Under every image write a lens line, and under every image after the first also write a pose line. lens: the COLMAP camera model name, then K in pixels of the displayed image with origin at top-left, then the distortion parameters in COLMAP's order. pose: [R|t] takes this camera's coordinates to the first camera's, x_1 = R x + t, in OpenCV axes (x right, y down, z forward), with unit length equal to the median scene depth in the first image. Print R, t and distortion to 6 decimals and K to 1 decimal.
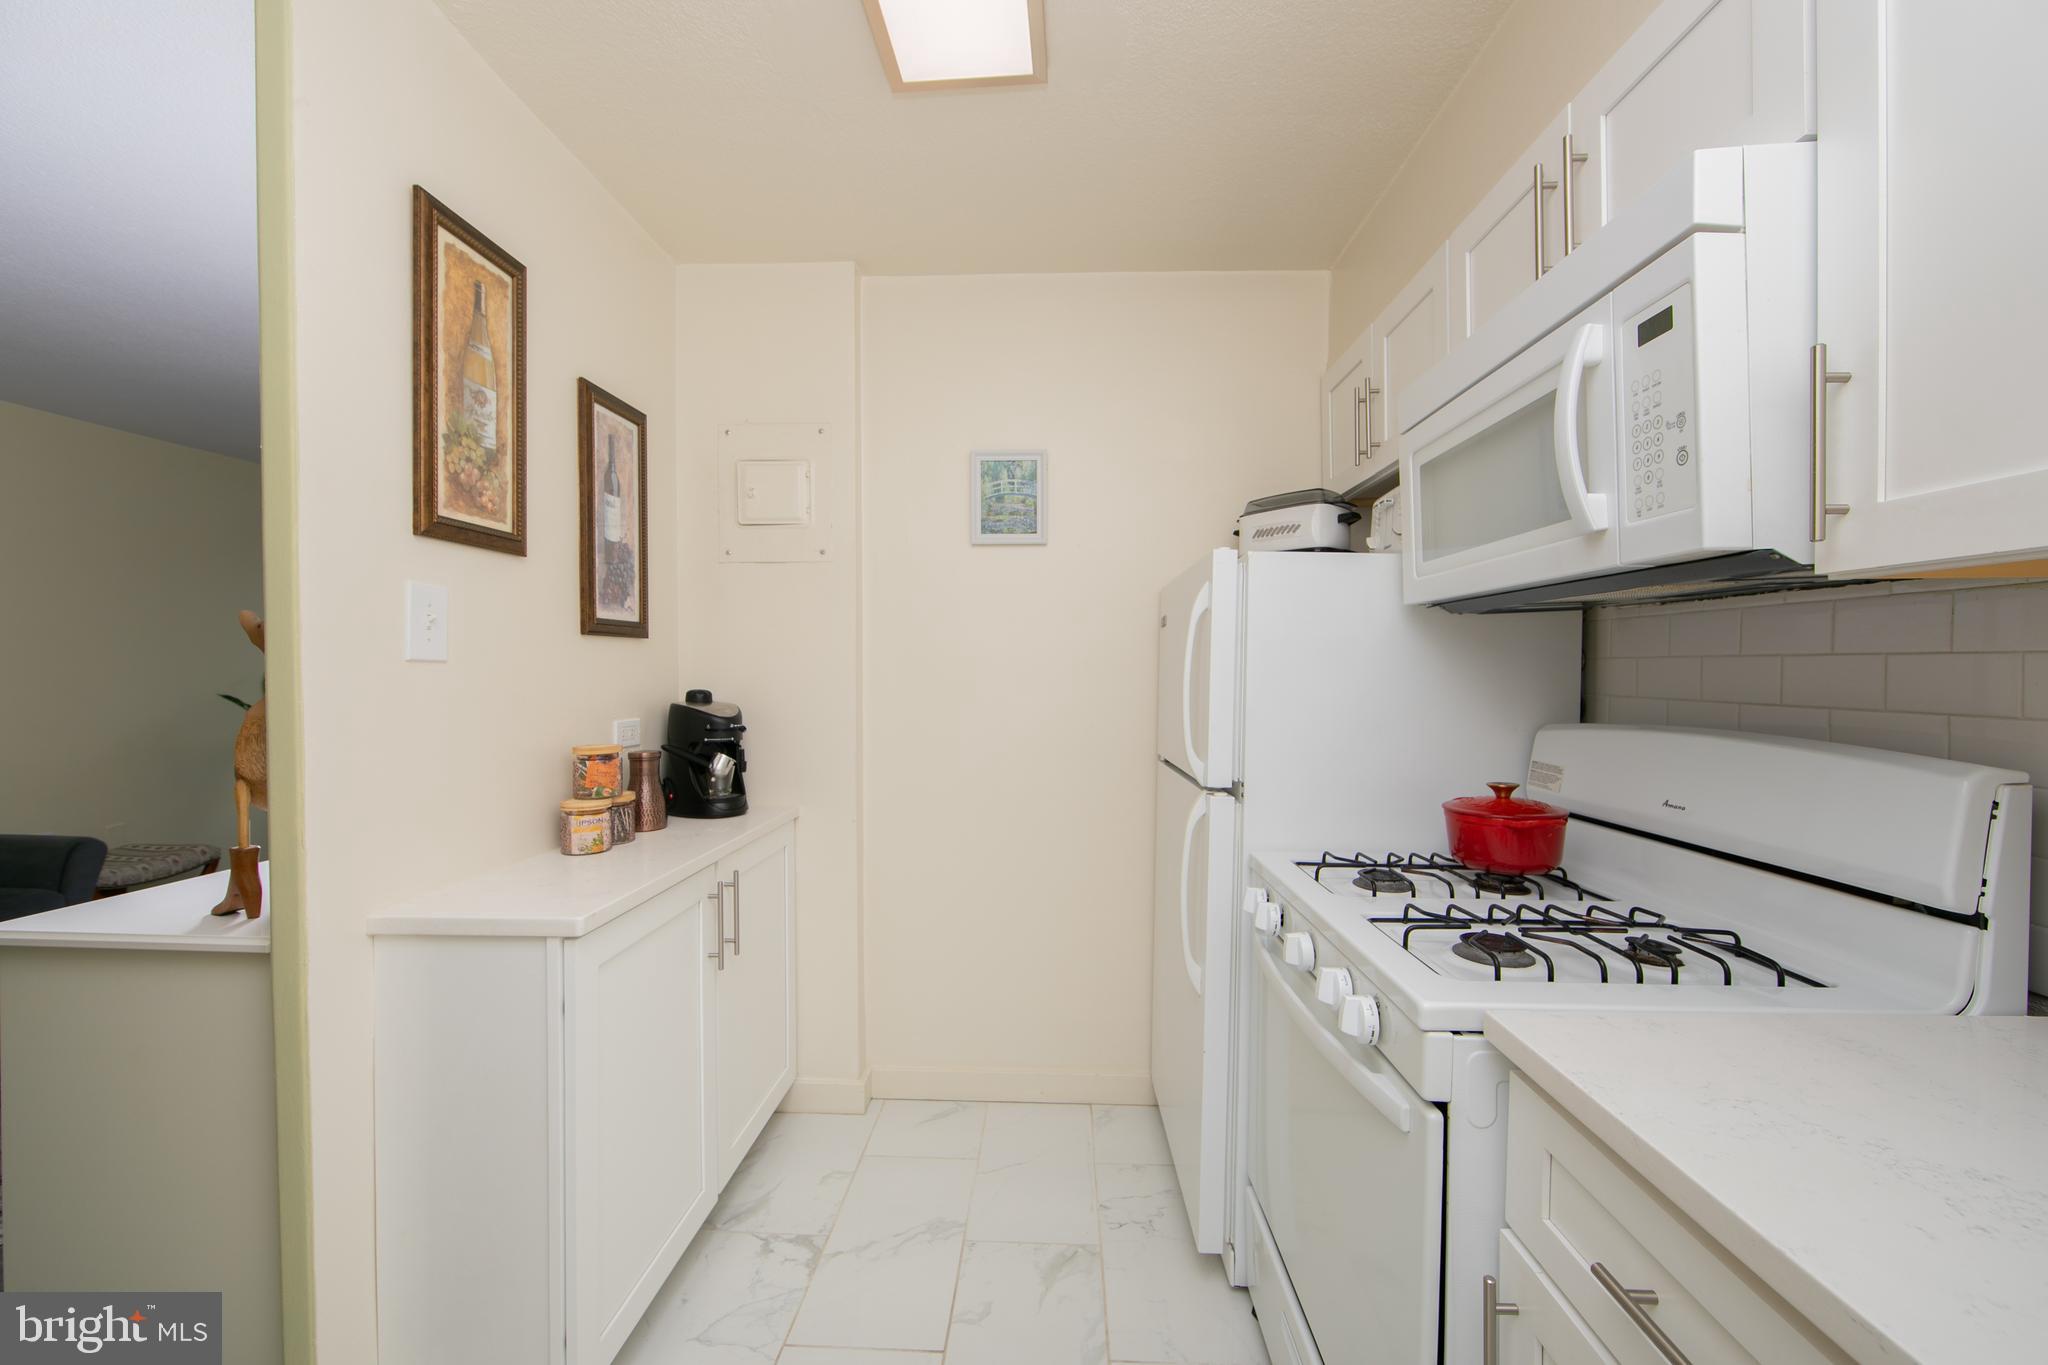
lens RADIAL K [[801.0, 0, 1024.0], [0, 801.0, 682.5], [0, 0, 1]] dist [-0.003403, -0.000167]
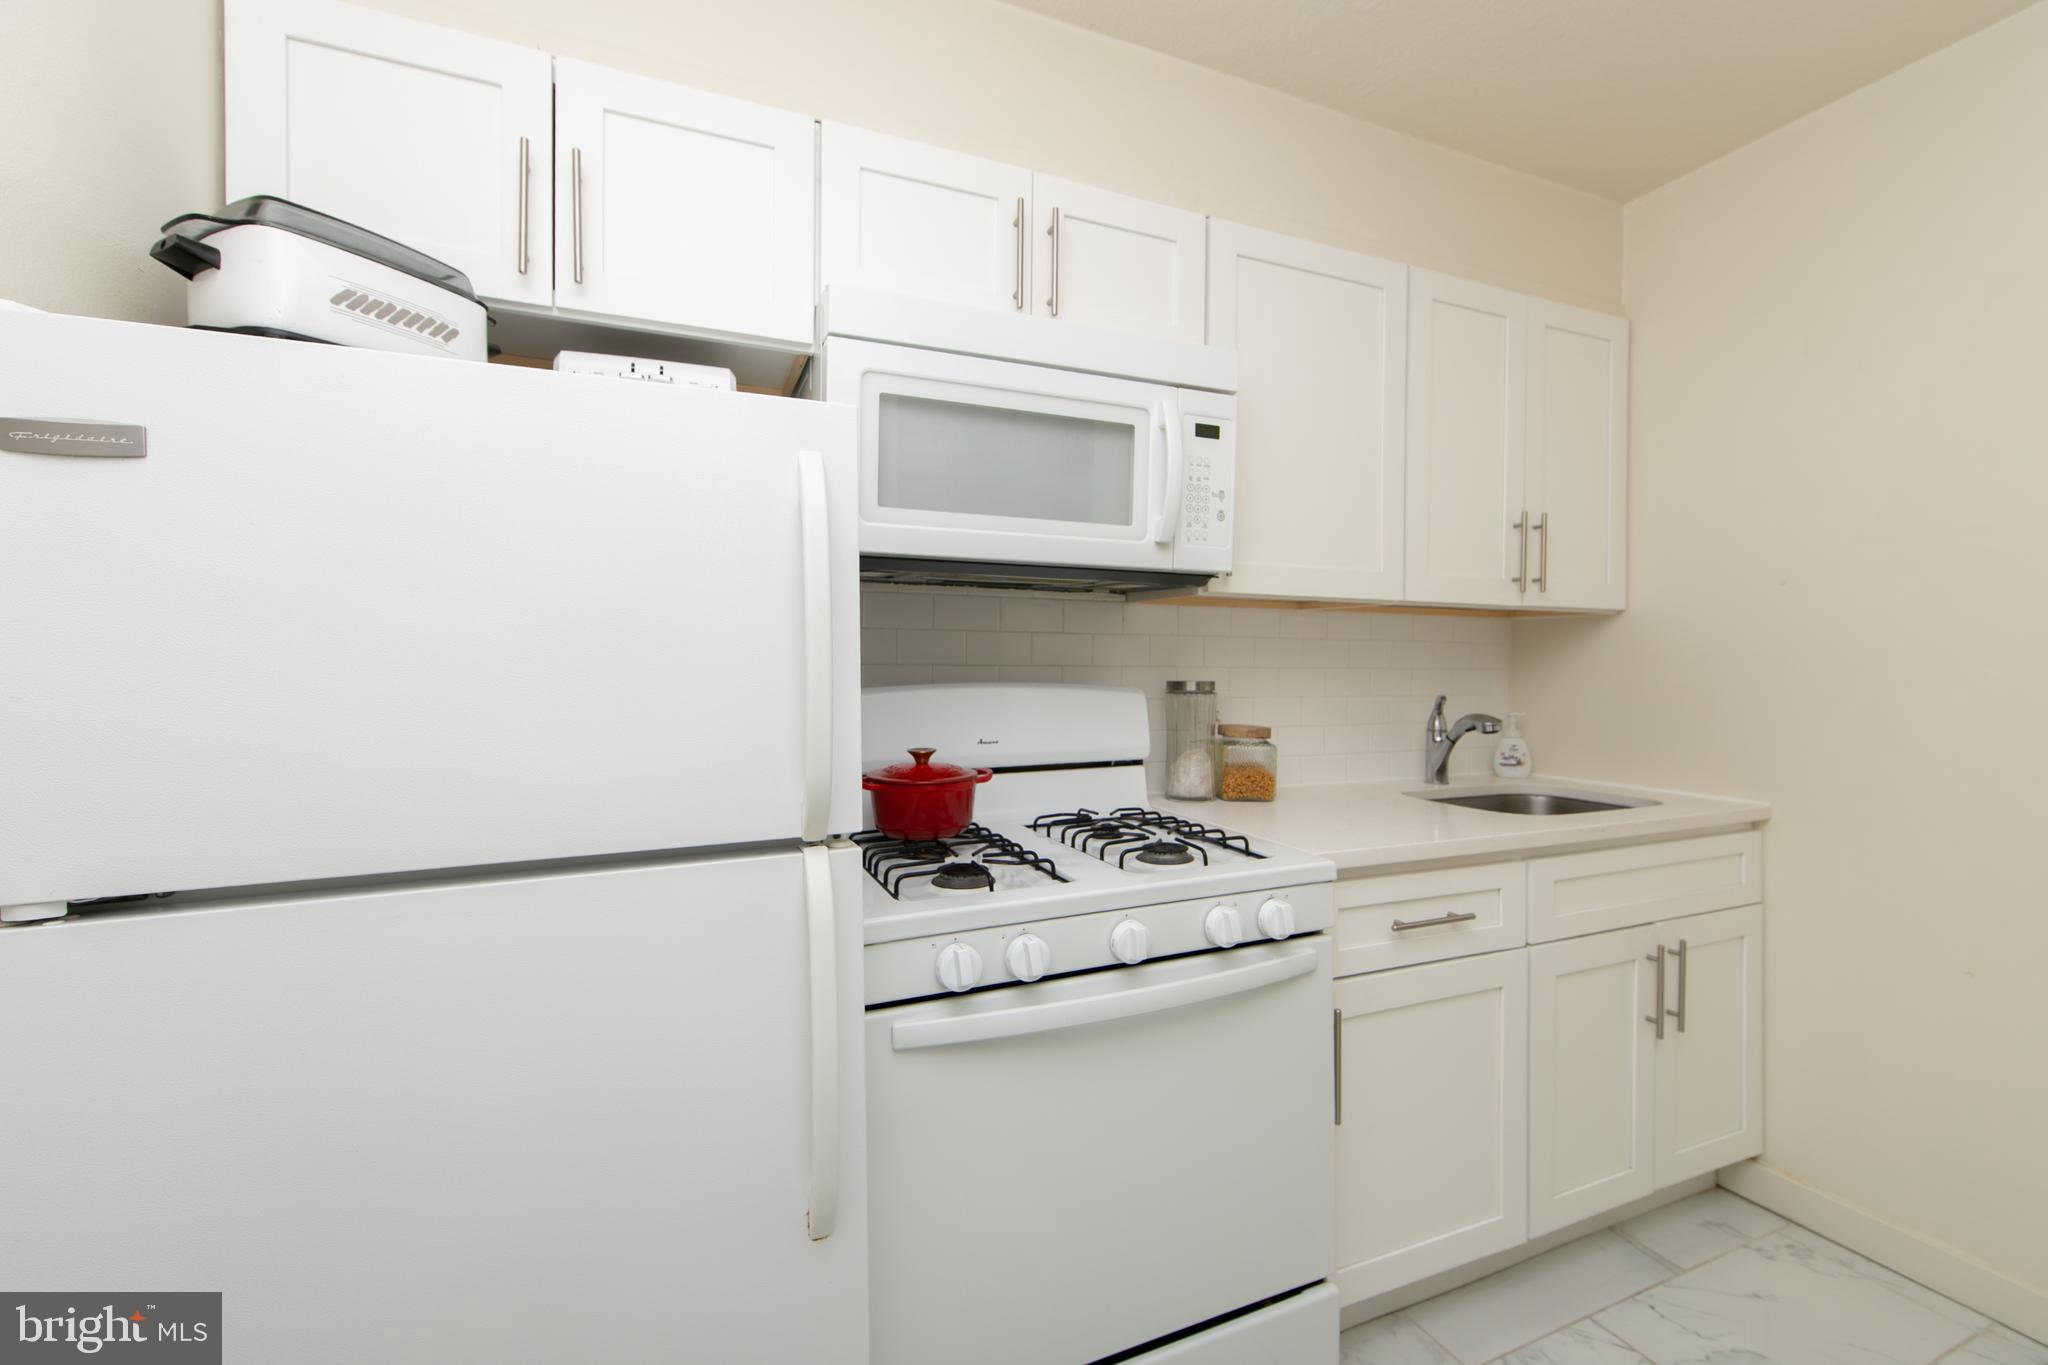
lens RADIAL K [[804.7, 0, 1024.8], [0, 804.7, 656.2], [0, 0, 1]] dist [0.001241, -0.000021]
pose [[-0.415098, 0.007418, 0.909747, -0.555537], [0.012416, 0.999920, -0.002489, 0.020778], [-0.909692, 0.010262, -0.415157, 1.986203]]
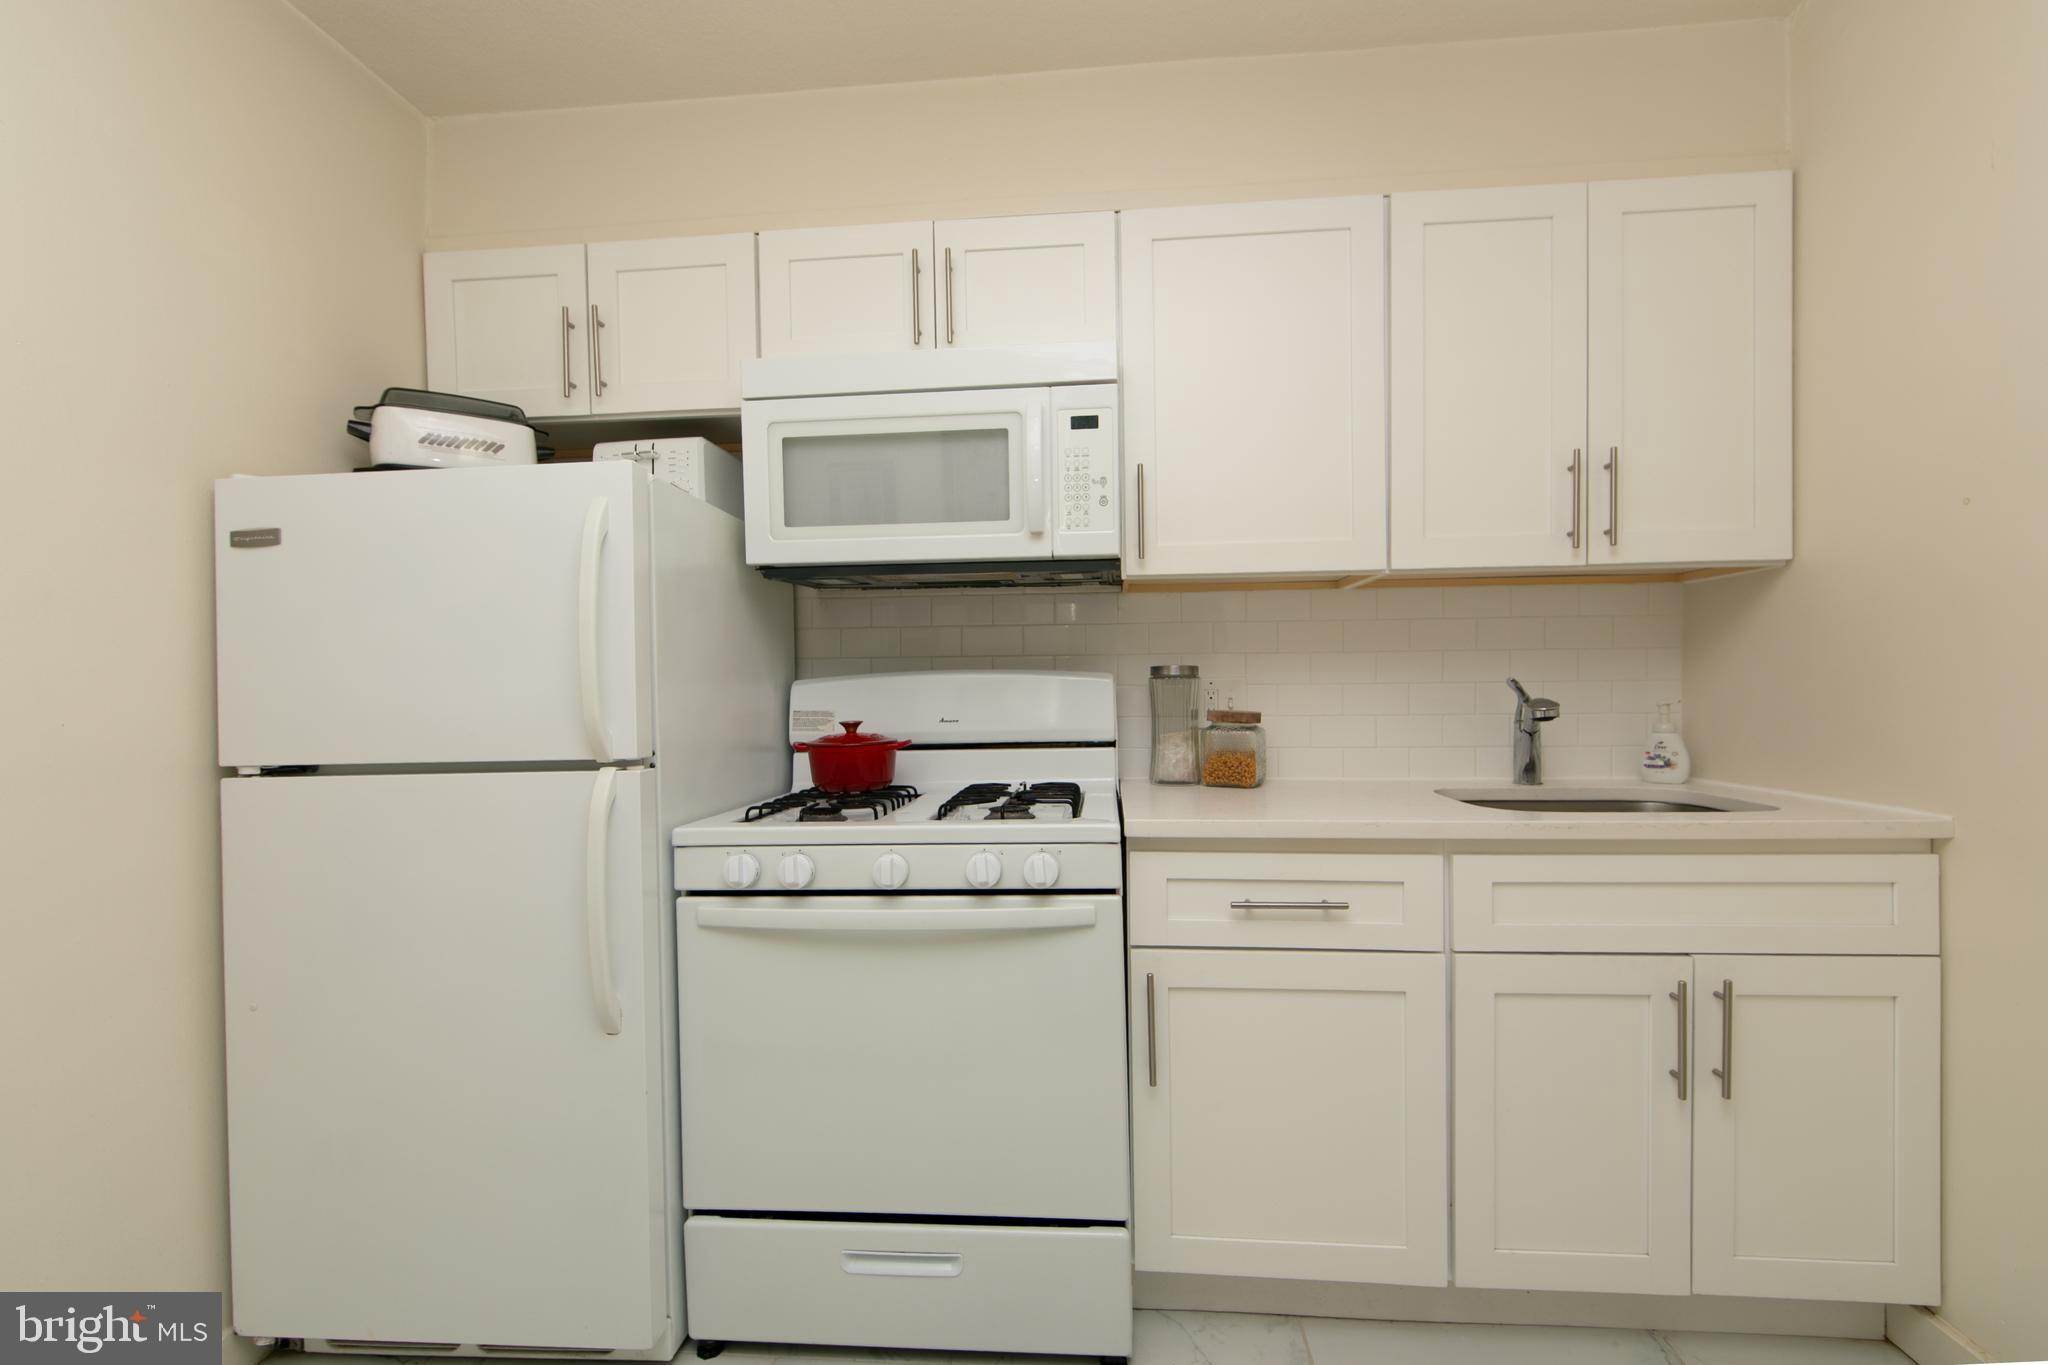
lens RADIAL K [[801.0, 0, 1024.0], [0, 801.0, 682.5], [0, 0, 1]] dist [-0.003403, -0.000167]
pose [[0.030210, 0.001694, 0.999542, -0.937073], [0.031944, 0.999486, -0.002659, 0.119986], [-0.999033, 0.032010, 0.030140, 1.066190]]
